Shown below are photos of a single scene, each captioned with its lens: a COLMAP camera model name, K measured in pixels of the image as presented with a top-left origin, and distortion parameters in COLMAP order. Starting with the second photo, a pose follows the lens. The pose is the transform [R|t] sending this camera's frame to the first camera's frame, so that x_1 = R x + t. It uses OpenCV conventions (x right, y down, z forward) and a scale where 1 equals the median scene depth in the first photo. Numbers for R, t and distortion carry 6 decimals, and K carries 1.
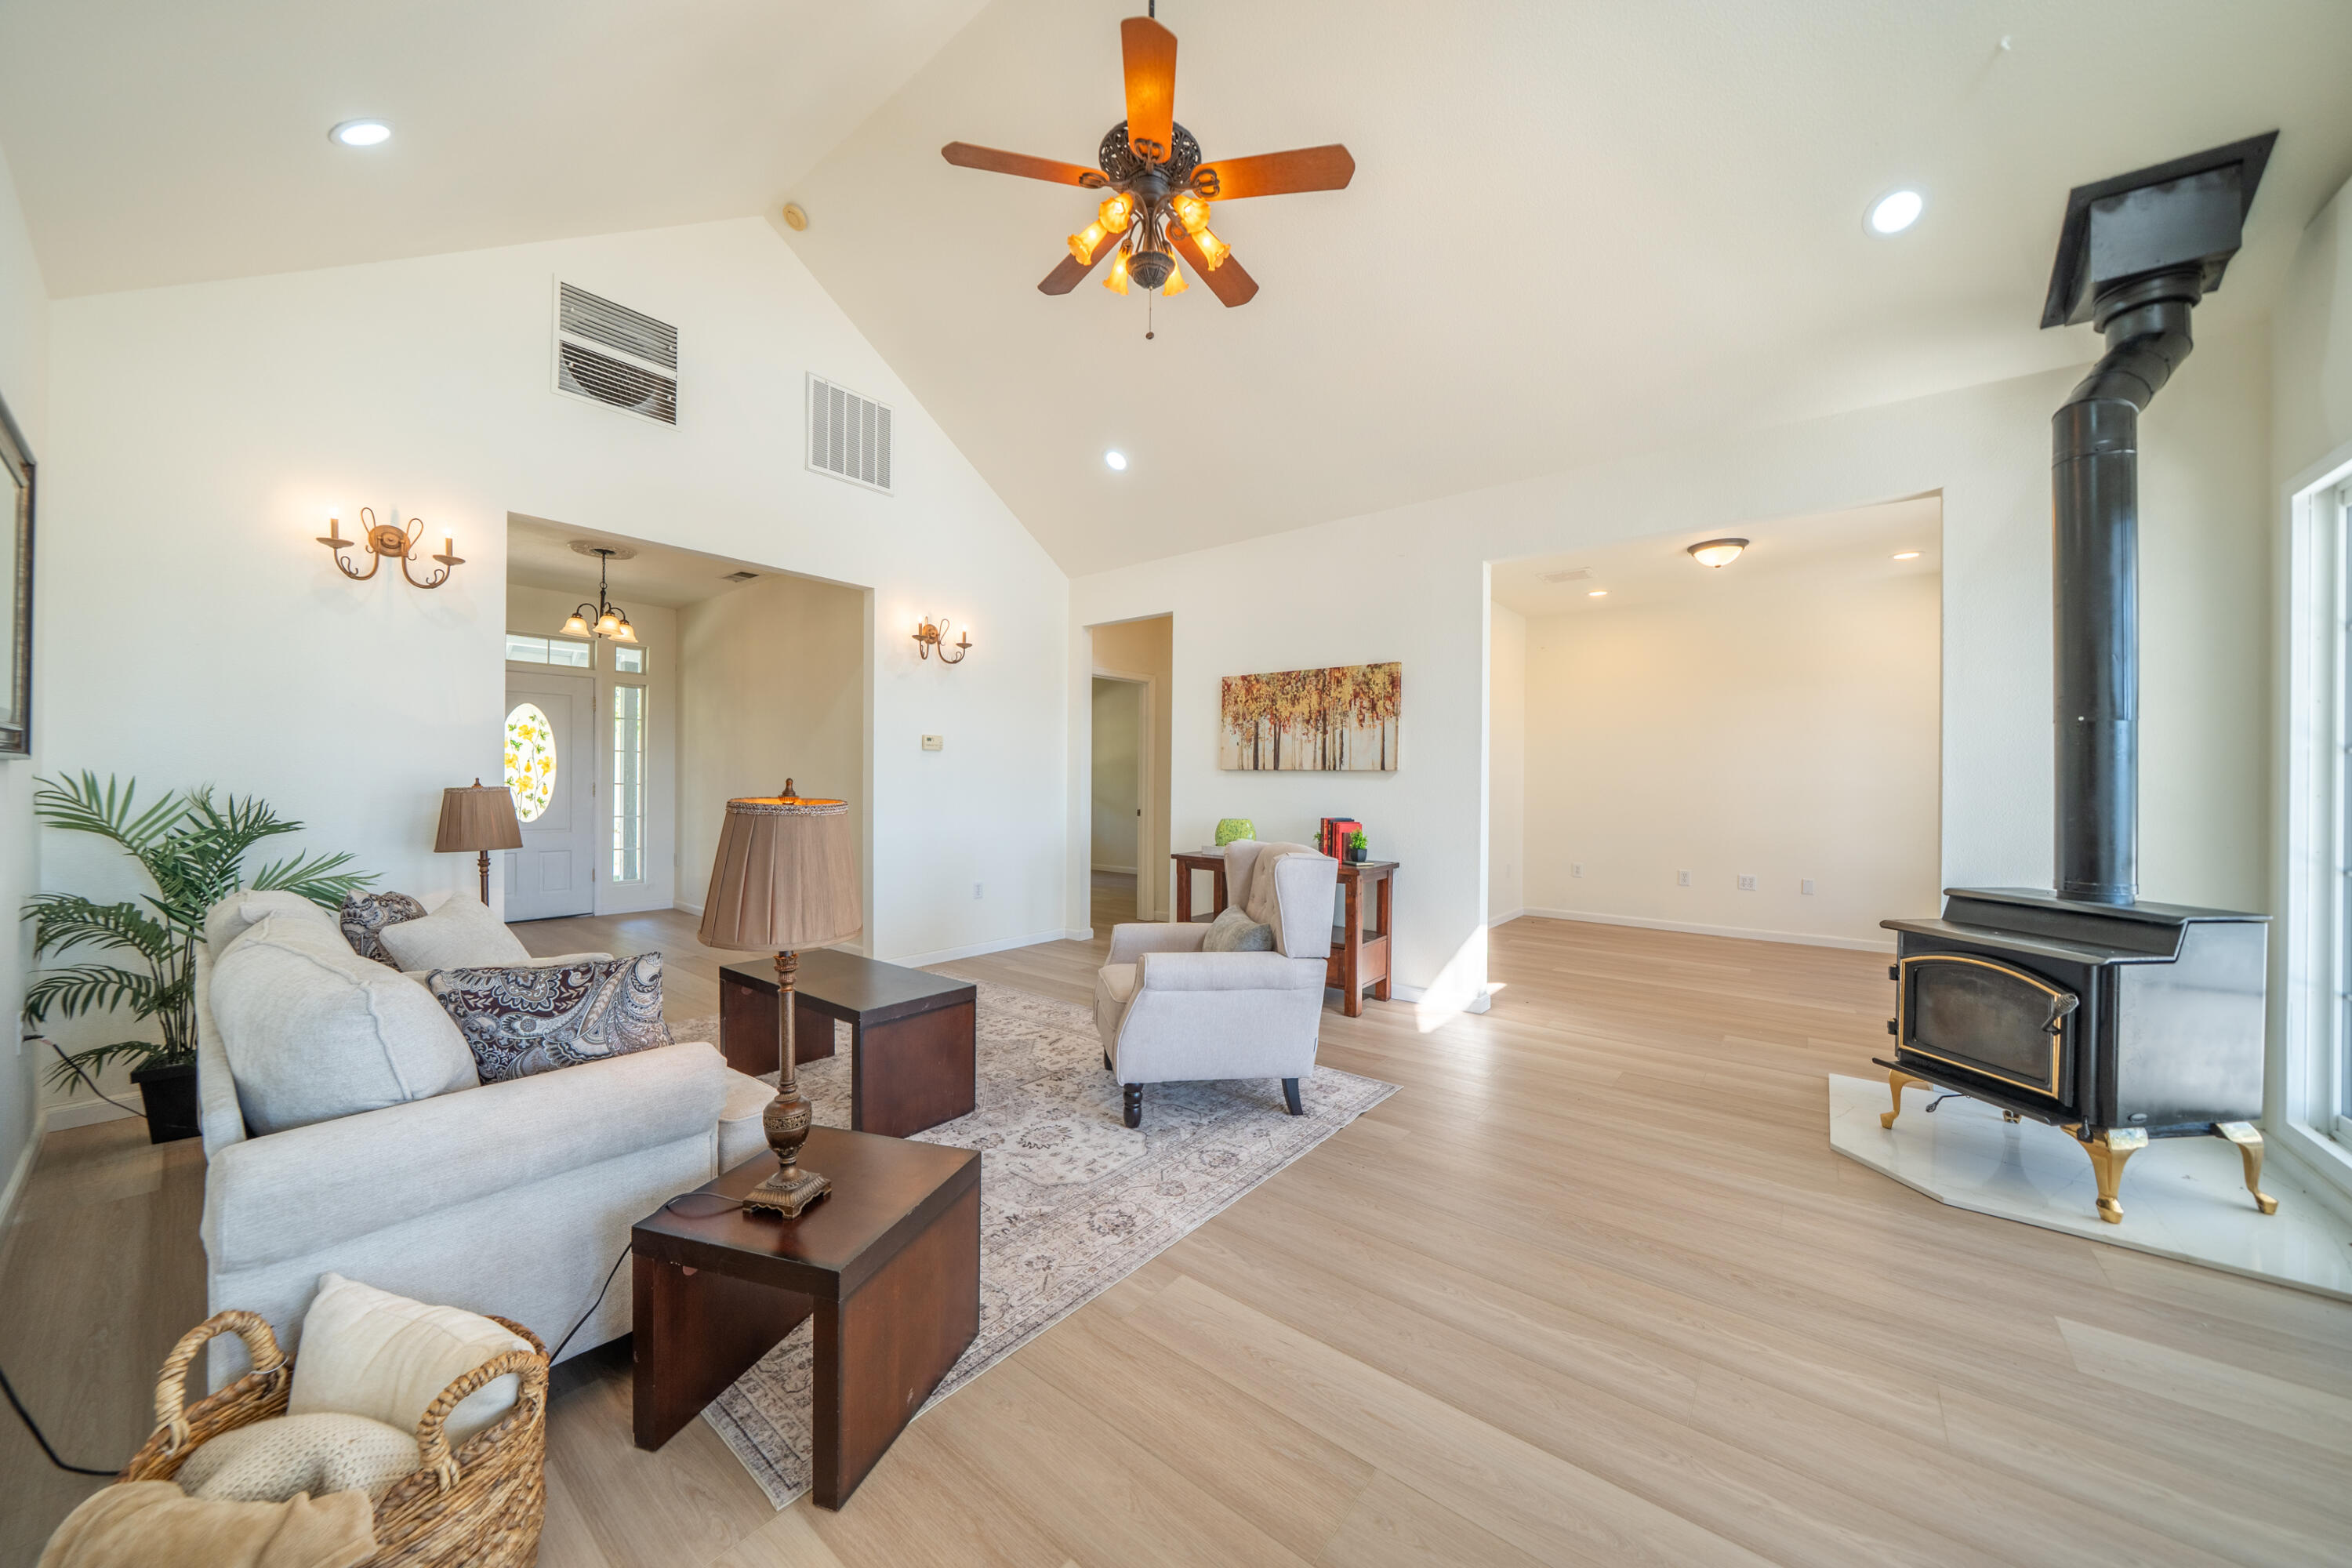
lens RADIAL K [[812.6, 0, 1176.0], [0, 812.6, 784.0], [0, 0, 1]] dist [-0.006148, 0.000146]
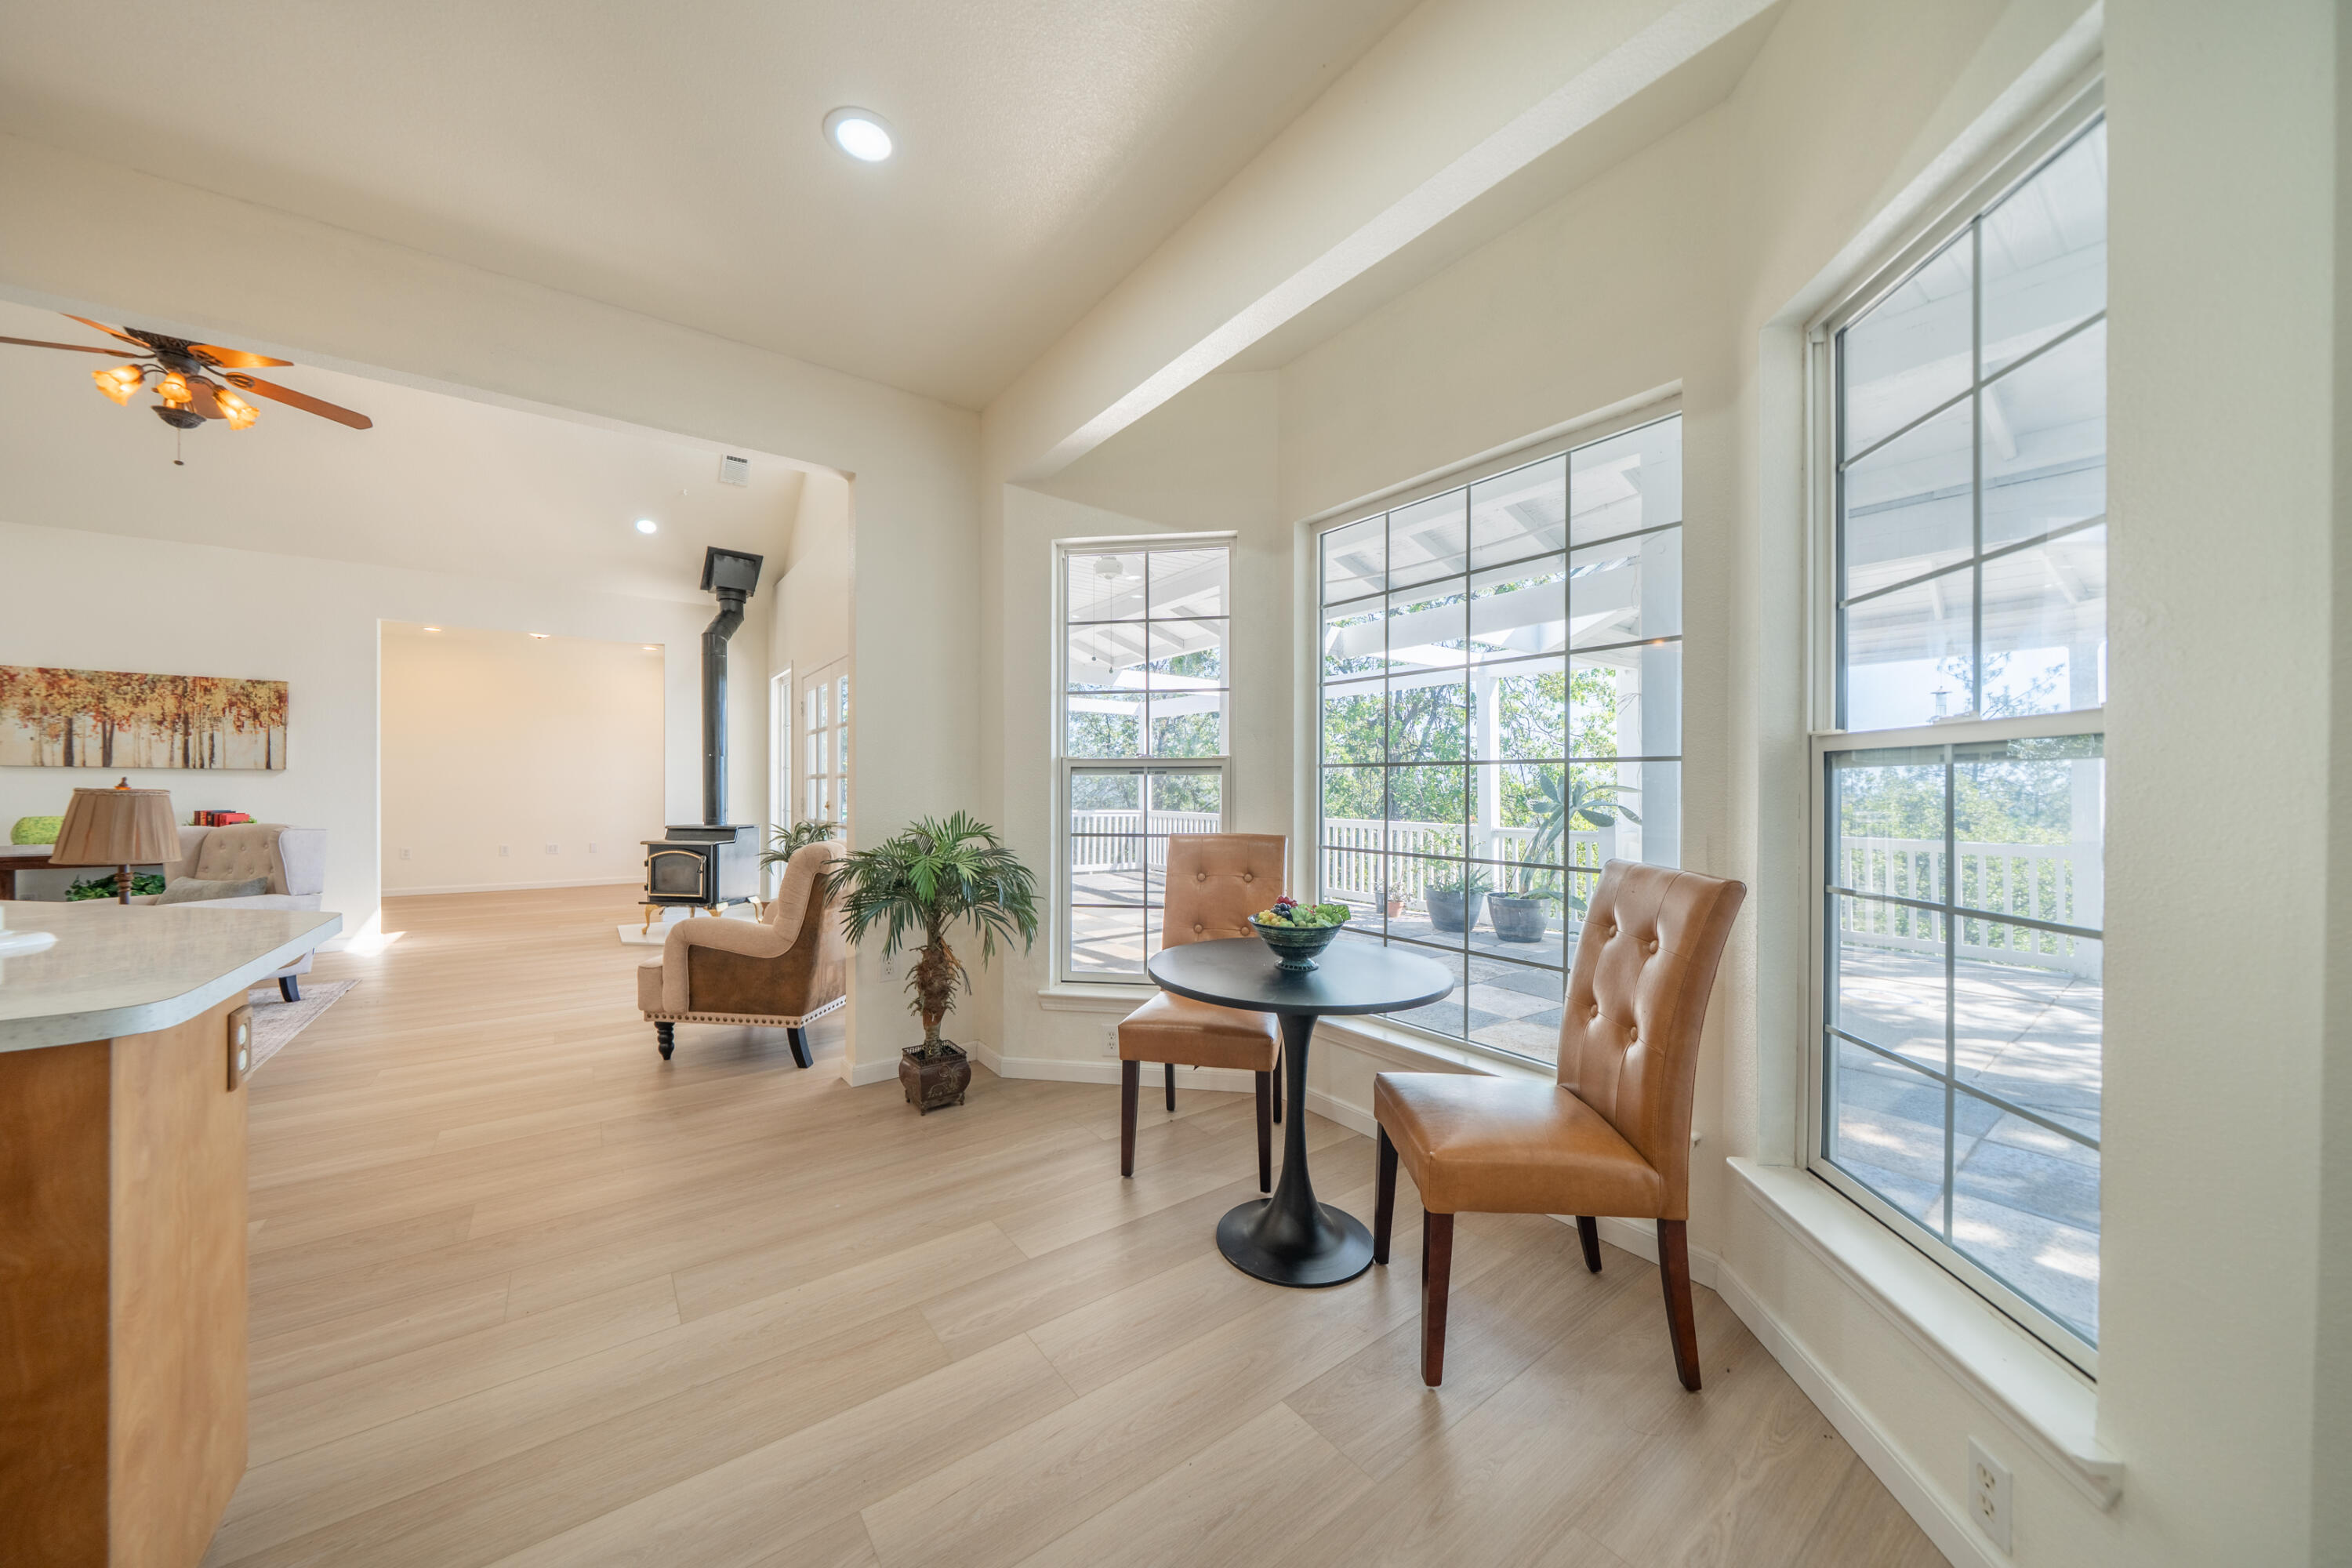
lens RADIAL K [[804.8, 0, 1166.0], [0, 804.8, 785.7], [0, 0, 1]] dist [-0.004598, 0.000167]
pose [[0.260455, -0.007115, 0.965460, -0.580235], [0.001094, 0.999974, 0.007074, 0.000771], [-0.965485, -0.000786, 0.260457, -0.636658]]
